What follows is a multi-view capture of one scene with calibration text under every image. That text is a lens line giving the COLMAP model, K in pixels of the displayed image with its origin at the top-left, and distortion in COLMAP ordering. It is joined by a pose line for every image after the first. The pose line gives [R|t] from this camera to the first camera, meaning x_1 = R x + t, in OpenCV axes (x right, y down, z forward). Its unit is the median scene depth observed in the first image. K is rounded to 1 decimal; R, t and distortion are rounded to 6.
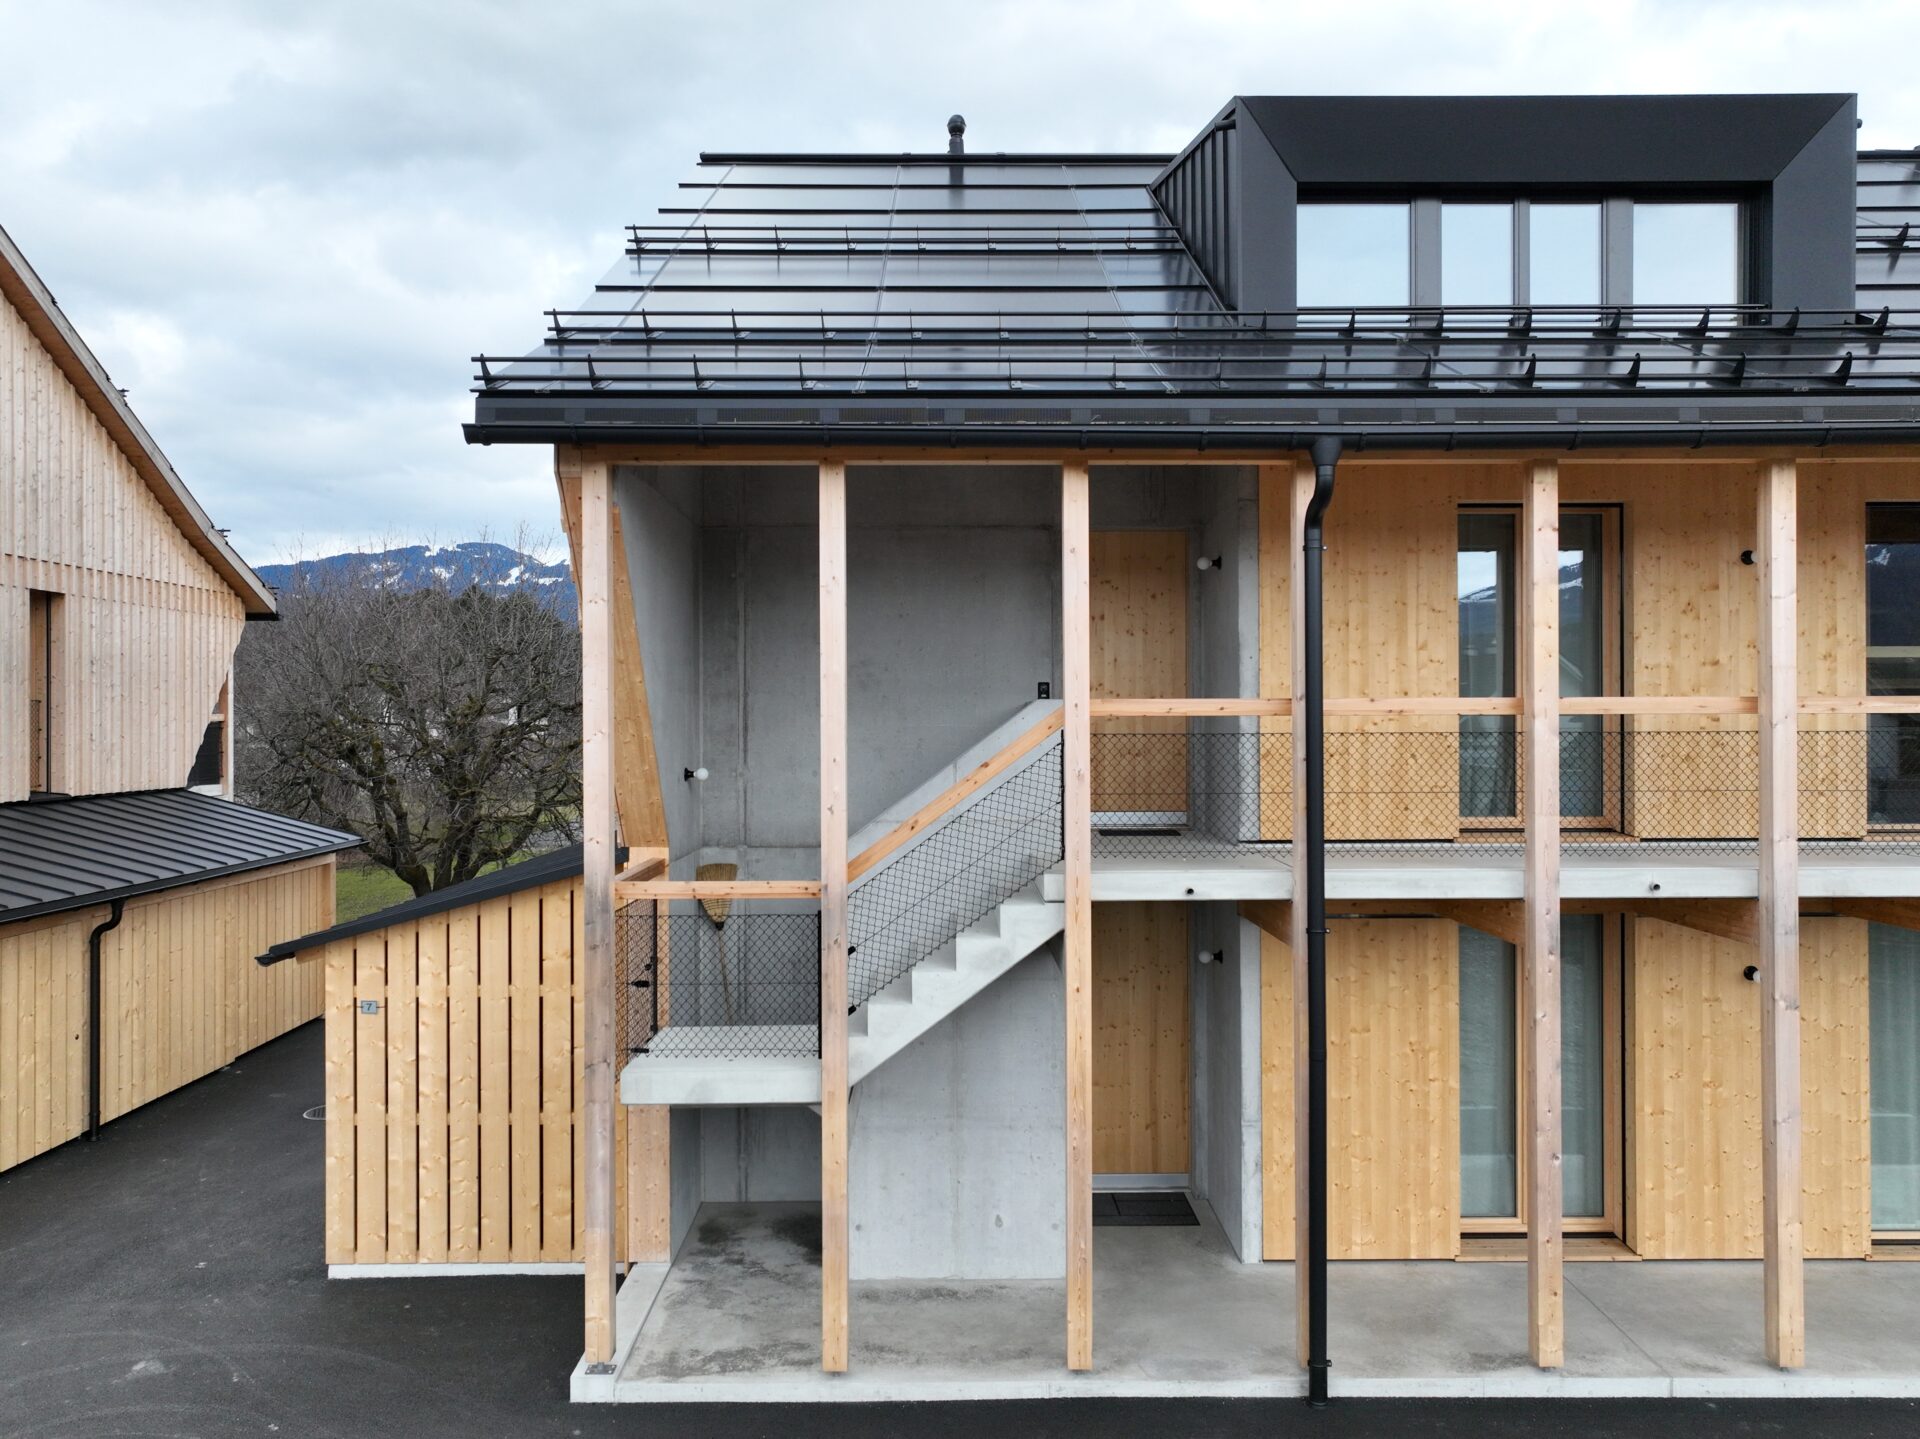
lens RADIAL K [[1349.4, 0, 959.2], [0, 1349.4, 718.2], [0, 0, 1]] dist [-0.004161, 0.021190]
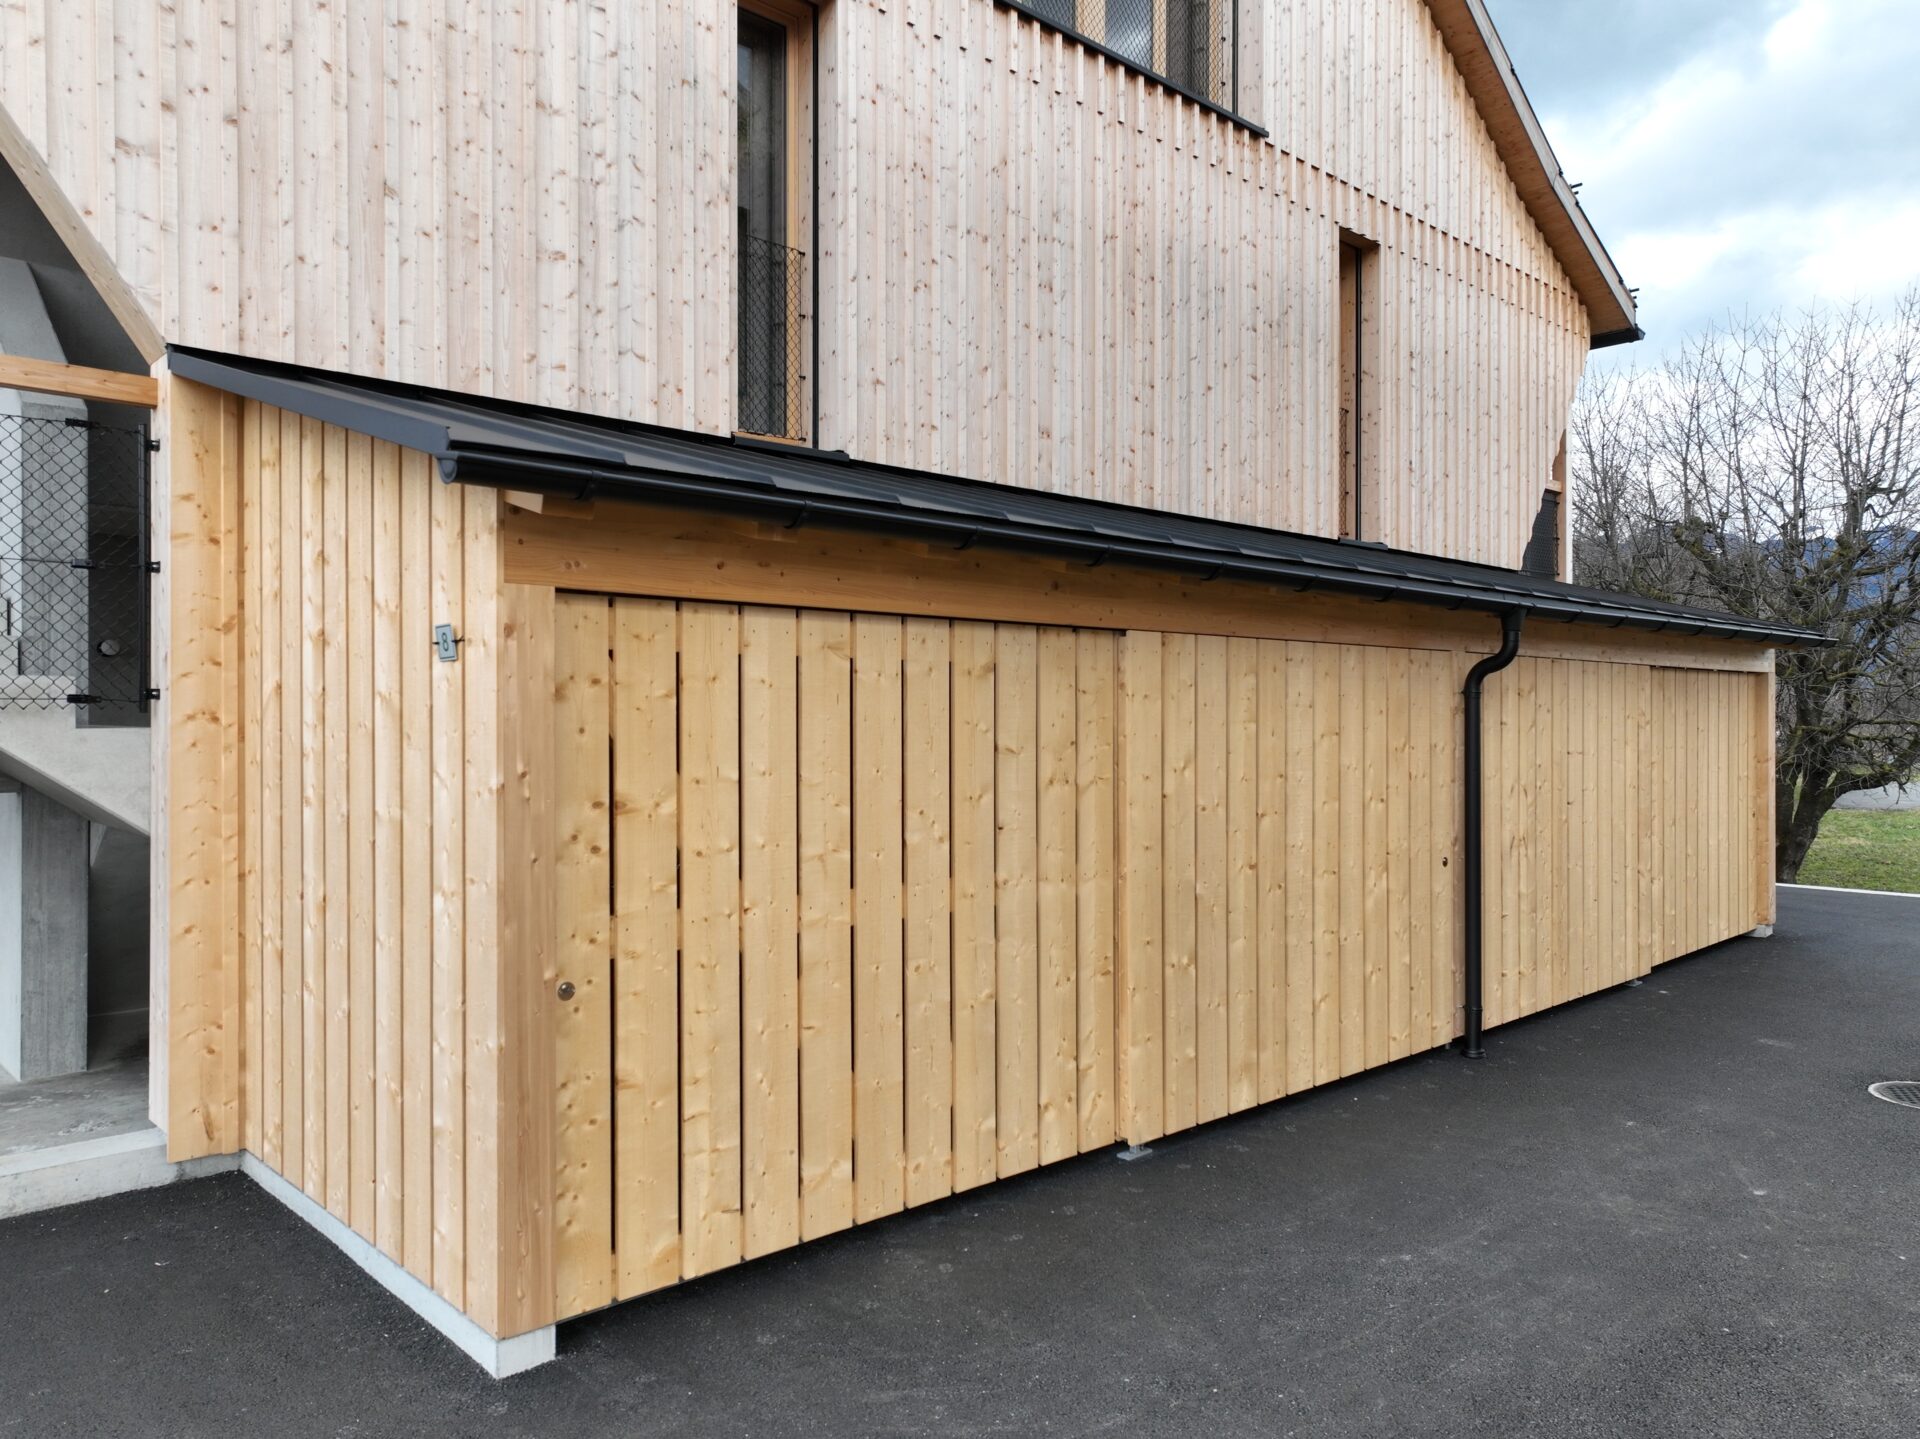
lens RADIAL K [[1349.4, 0, 955.5], [0, 1349.4, 718.4], [0, 0, 1]] dist [-0.004161, 0.021190]
pose [[0.675404, 0.002450, -0.737444, -0.518950], [0.000548, 0.999993, 0.003824, 0.237622], [0.737448, -0.002987, 0.675397, 0.656861]]
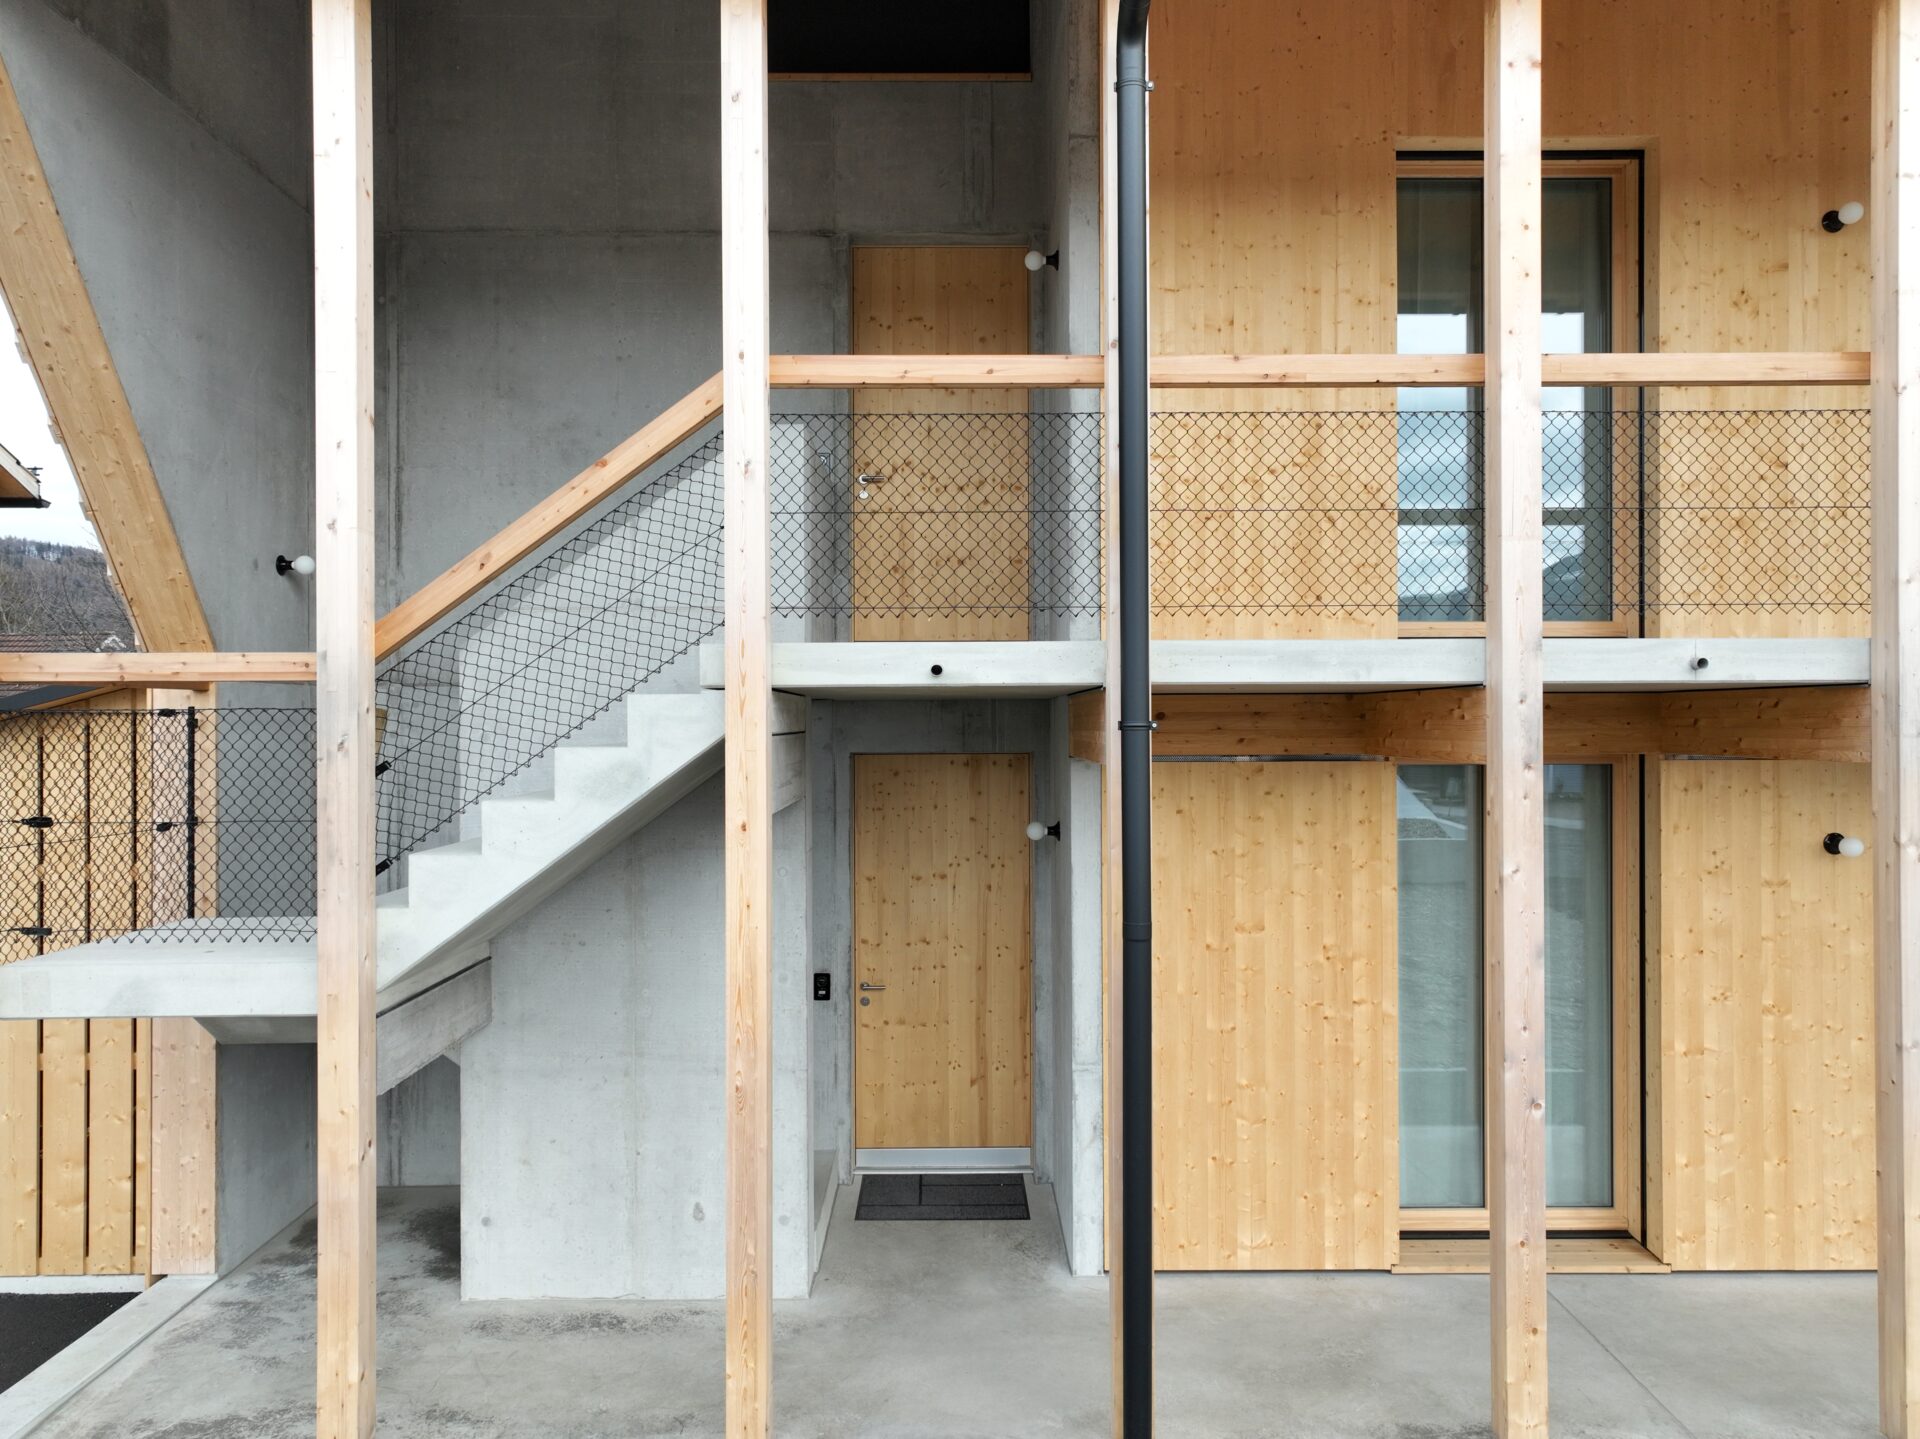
lens RADIAL K [[1349.4, 0, 959.5], [0, 1349.4, 719.5], [0, 0, 1]] dist [-0.004161, 0.021190]
pose [[0.999995, 0.000370, -0.003061, 0.154656], [-0.000367, 0.999999, 0.000979, 0.126755], [0.003062, -0.000978, 0.999995, 0.329107]]
